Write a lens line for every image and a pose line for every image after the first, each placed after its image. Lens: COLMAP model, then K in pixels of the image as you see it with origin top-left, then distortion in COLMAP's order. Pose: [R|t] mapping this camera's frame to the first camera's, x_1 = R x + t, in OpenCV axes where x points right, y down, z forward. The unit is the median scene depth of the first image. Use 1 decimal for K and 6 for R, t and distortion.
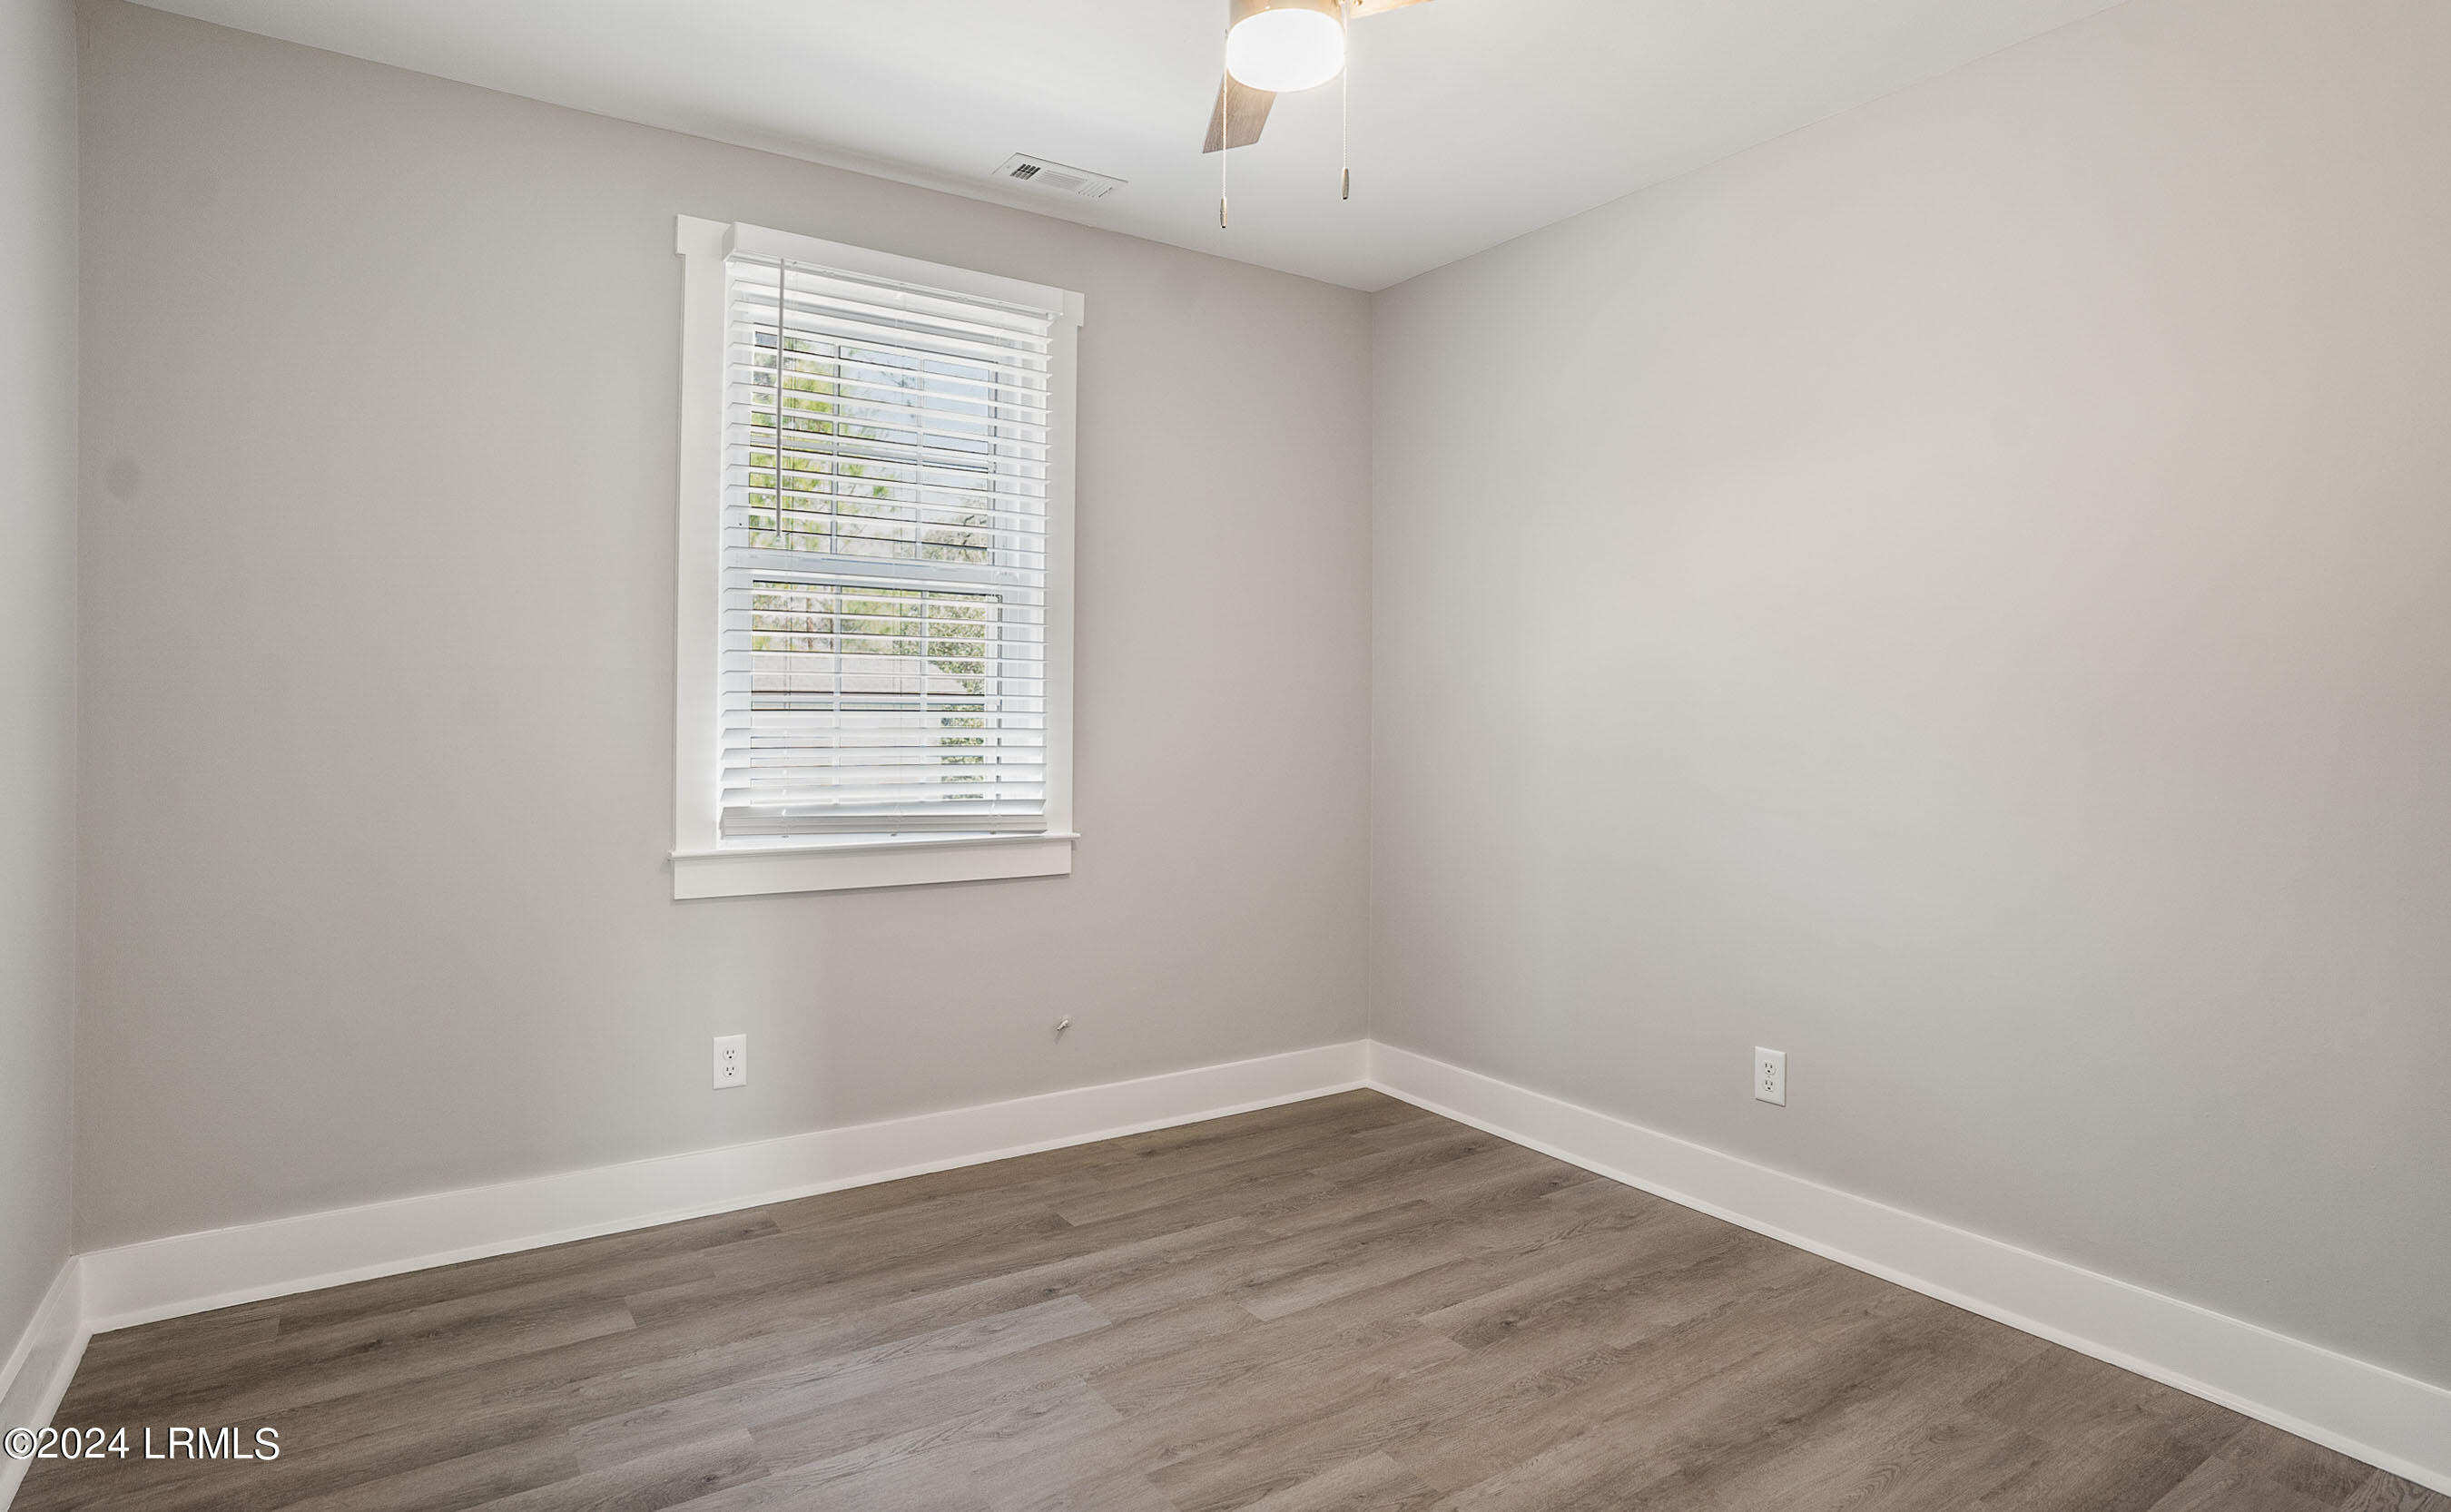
lens RADIAL K [[1291.8, 0, 1227.4], [0, 1291.8, 705.4], [0, 0, 1]] dist [-0.000189, 0.000788]
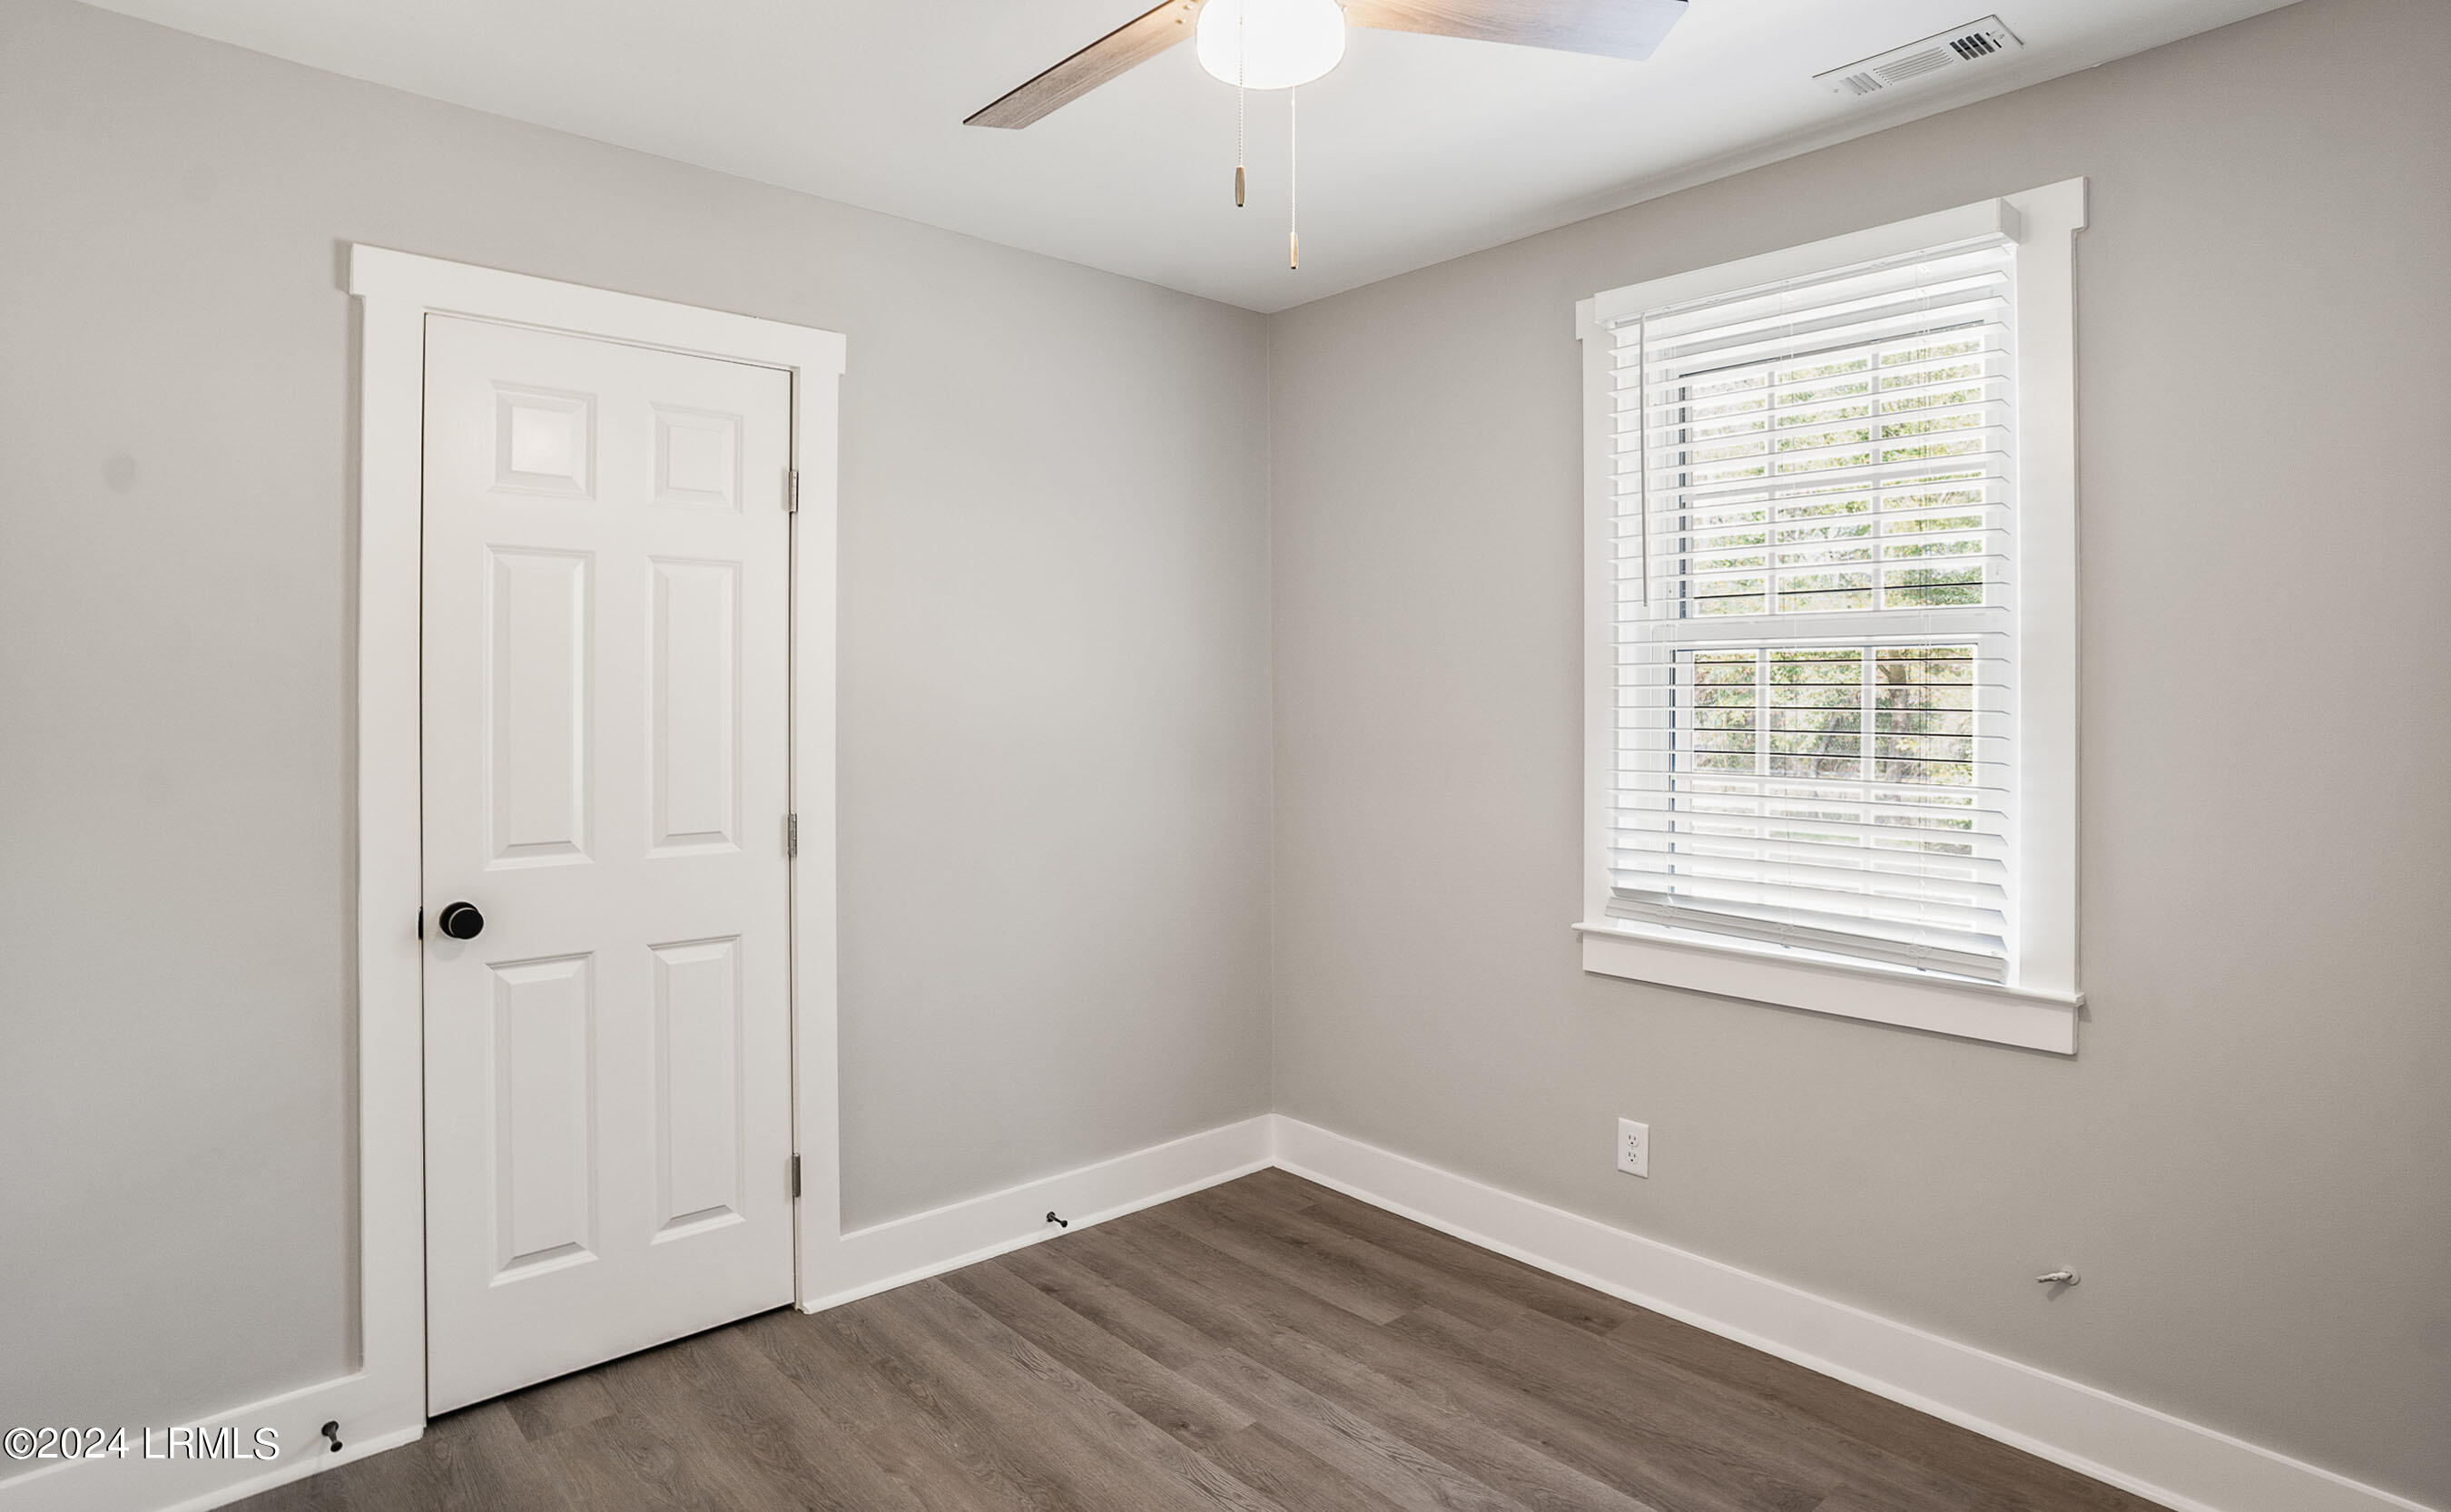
lens RADIAL K [[1310.6, 0, 1226.4], [0, 1310.6, 692.7], [0, 0, 1]] dist [-0.023995, 0.000085]
pose [[0.153168, -0.011964, -0.988128, 0.627718], [0.007306, 0.999913, -0.010974, -0.068665], [0.988173, -0.005538, 0.153242, 0.629306]]
